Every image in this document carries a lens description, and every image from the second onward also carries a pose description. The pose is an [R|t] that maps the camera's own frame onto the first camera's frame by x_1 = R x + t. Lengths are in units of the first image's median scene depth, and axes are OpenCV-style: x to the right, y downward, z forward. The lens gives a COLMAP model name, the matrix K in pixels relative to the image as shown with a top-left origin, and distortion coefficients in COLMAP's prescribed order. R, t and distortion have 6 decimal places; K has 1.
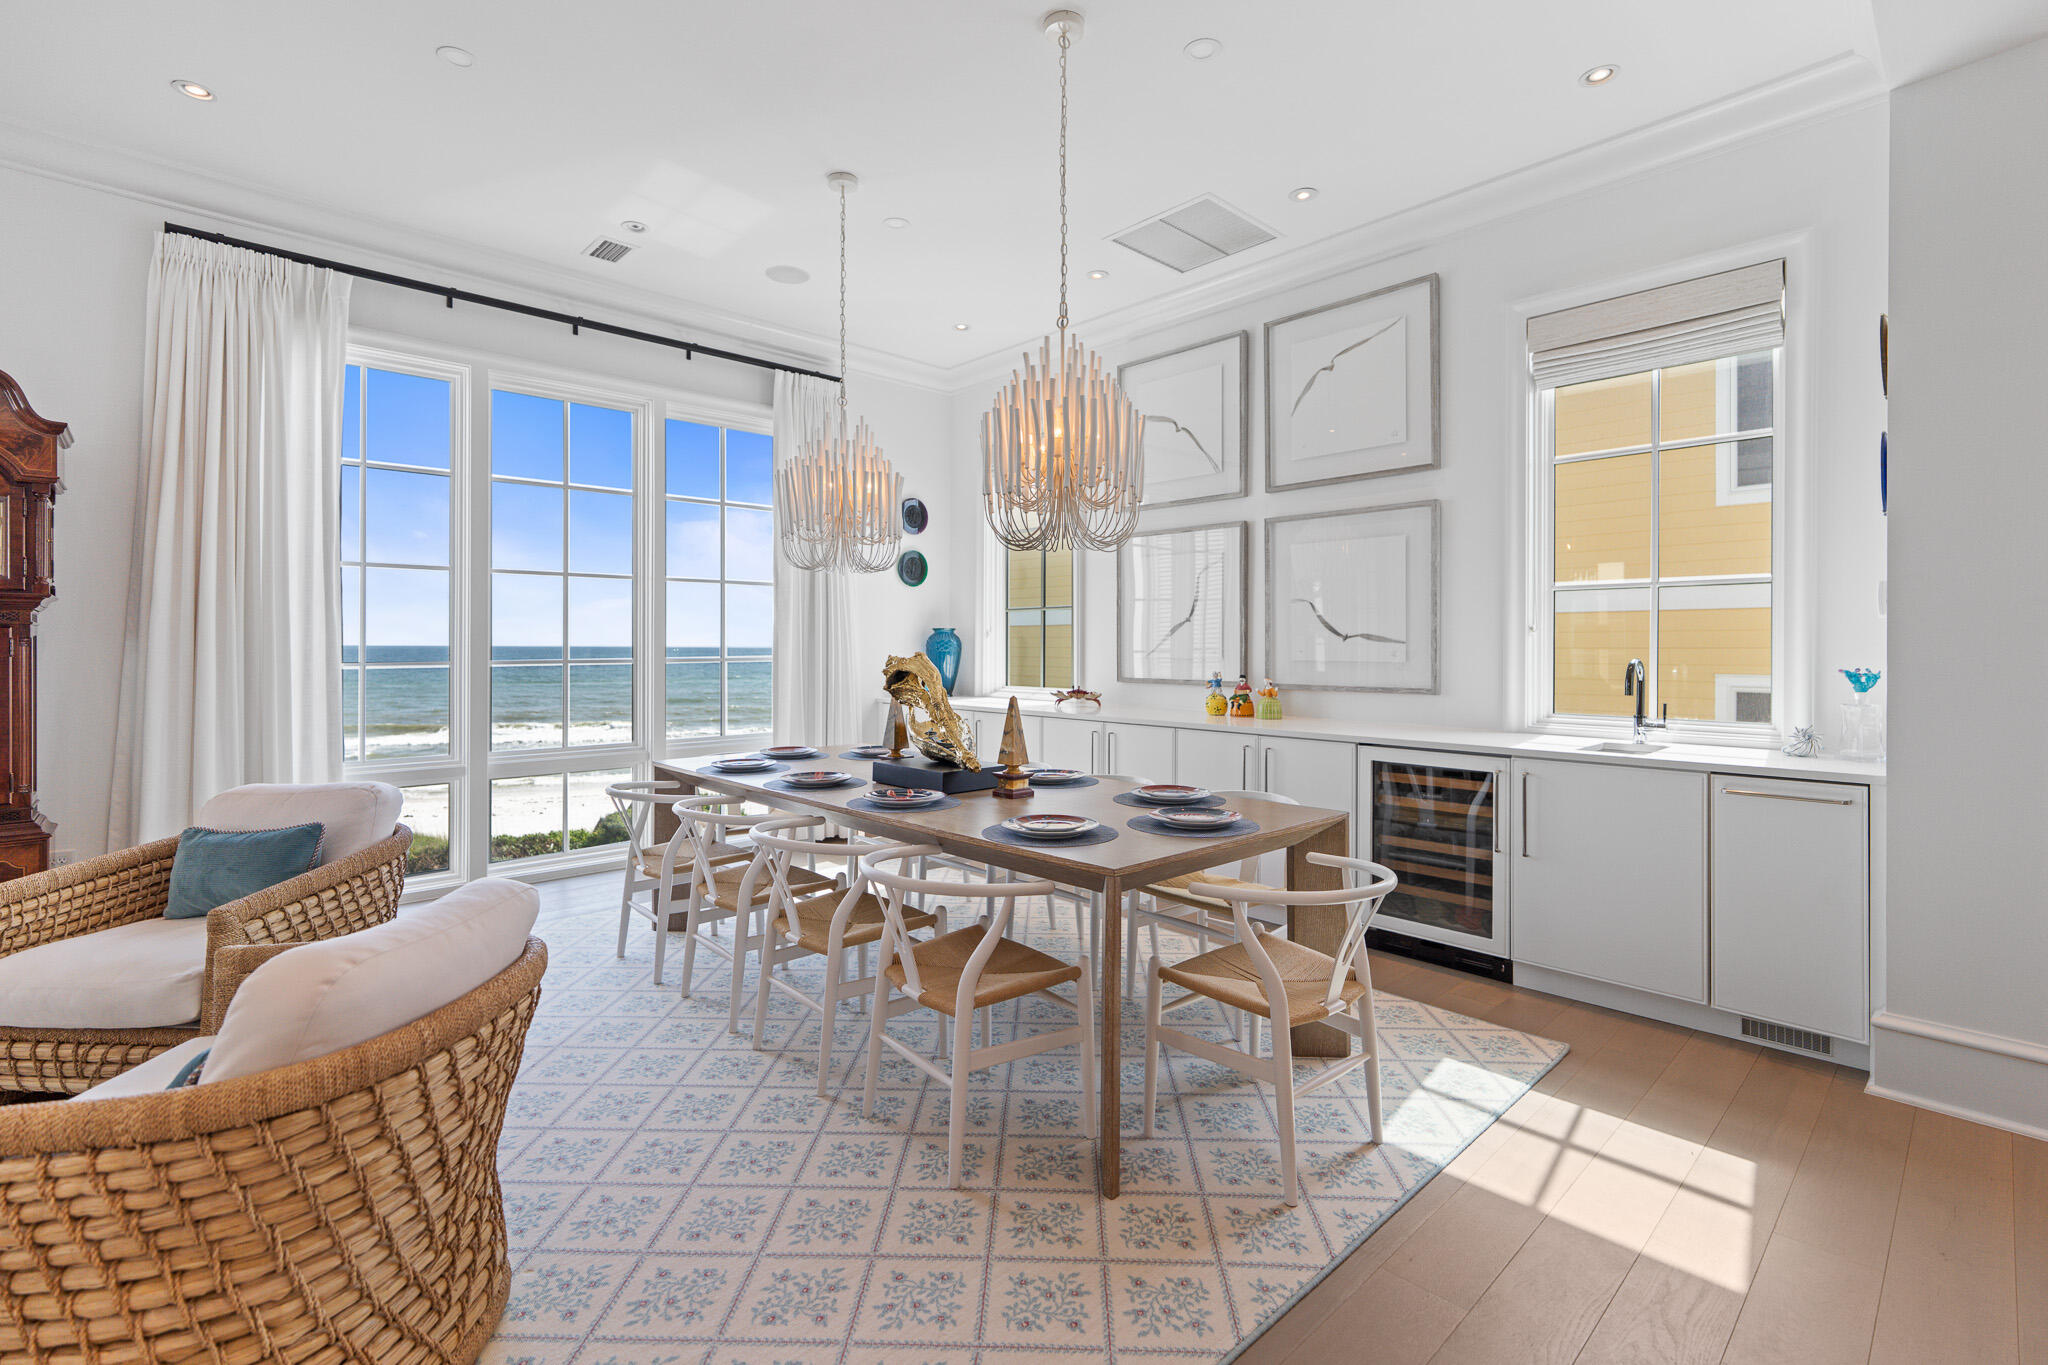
lens RADIAL K [[923.3, 0, 994.8], [0, 923.3, 666.9], [0, 0, 1]] dist [-0.001114, 0.007604]
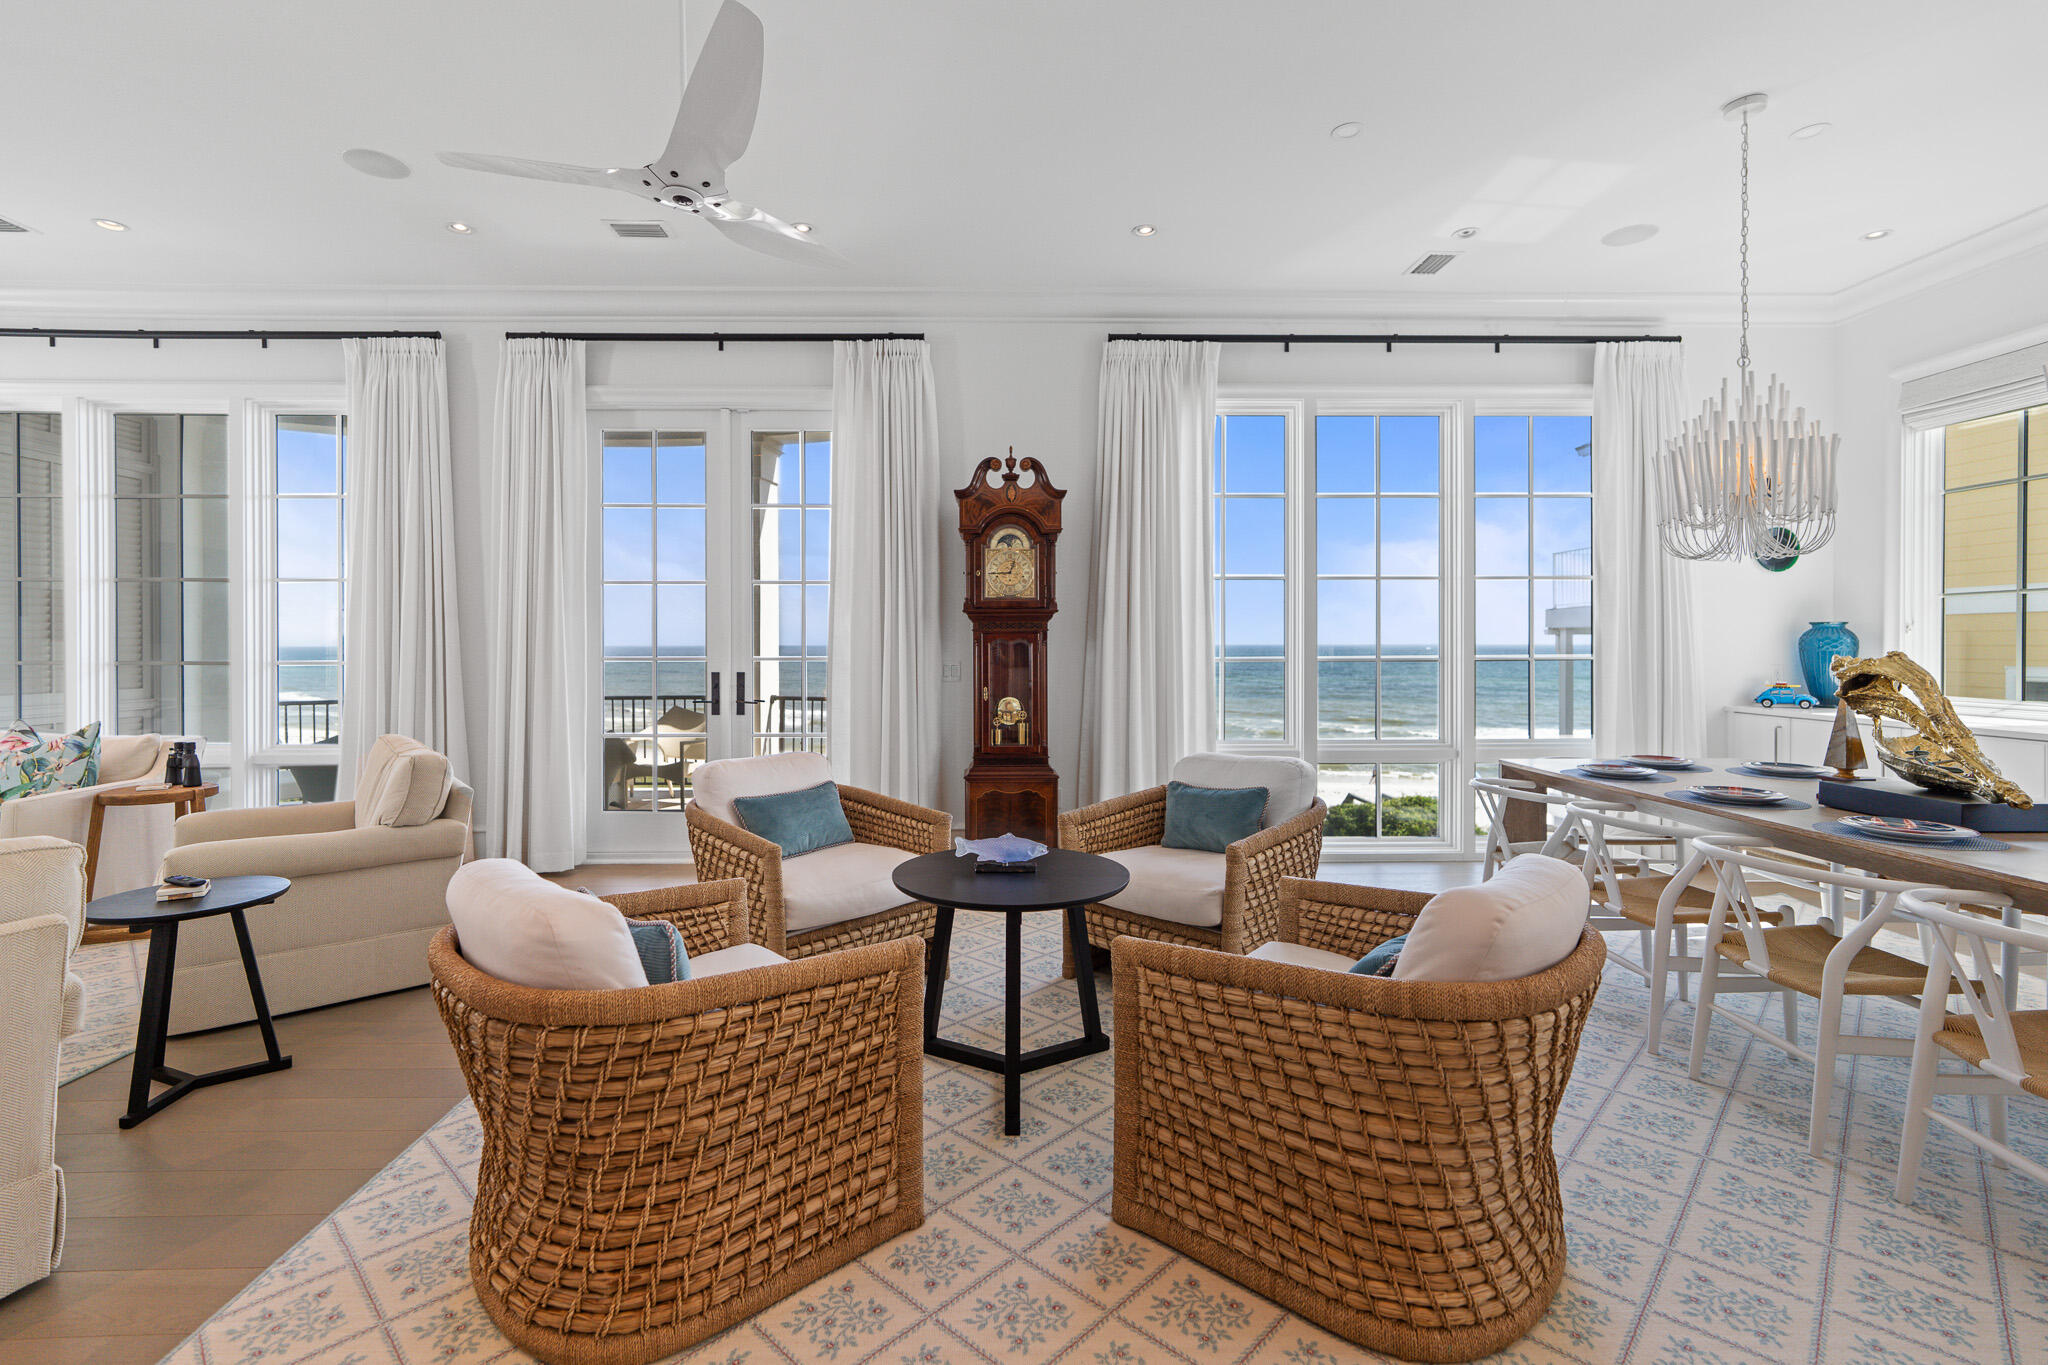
lens RADIAL K [[905.4, 0, 1017.4], [0, 905.4, 663.4], [0, 0, 1]] dist [-0.000305, 0.001045]
pose [[0.752419, 0.011339, -0.658587, -0.115244], [-0.013366, 0.999909, 0.001946, 0.003122], [0.658549, 0.007338, 0.752502, -0.083580]]
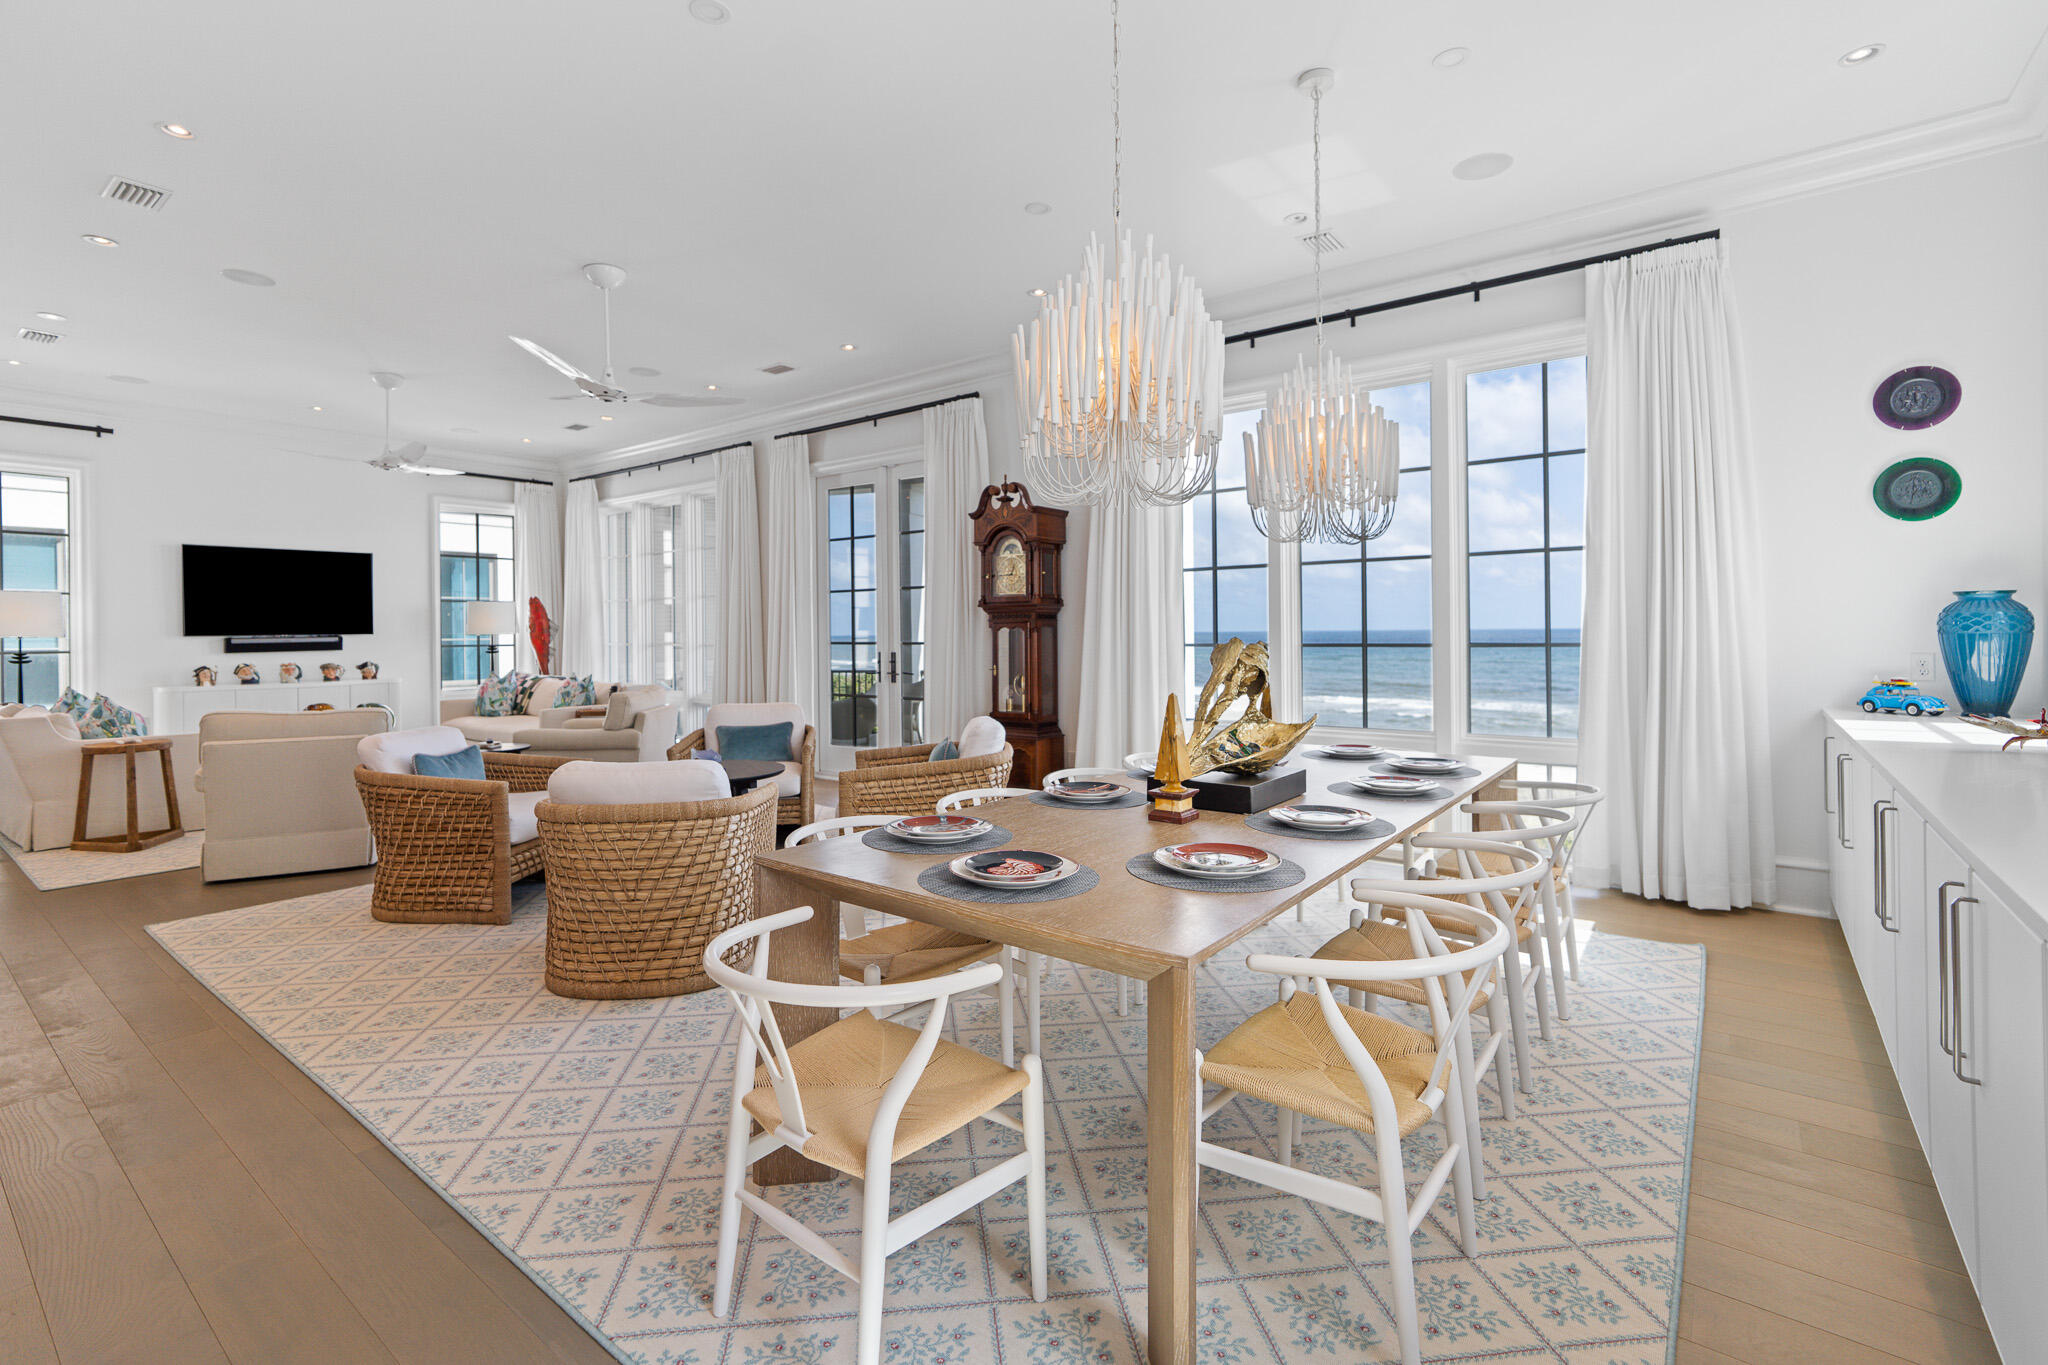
lens RADIAL K [[928.6, 0, 1025.0], [0, 928.6, 629.8], [0, 0, 1]] dist [-0.000382, 0.005504]
pose [[0.175971, -0.004203, -0.984386, 0.671453], [-0.013525, 0.999886, -0.006687, -0.013539], [0.984302, 0.014490, 0.175894, 0.623409]]
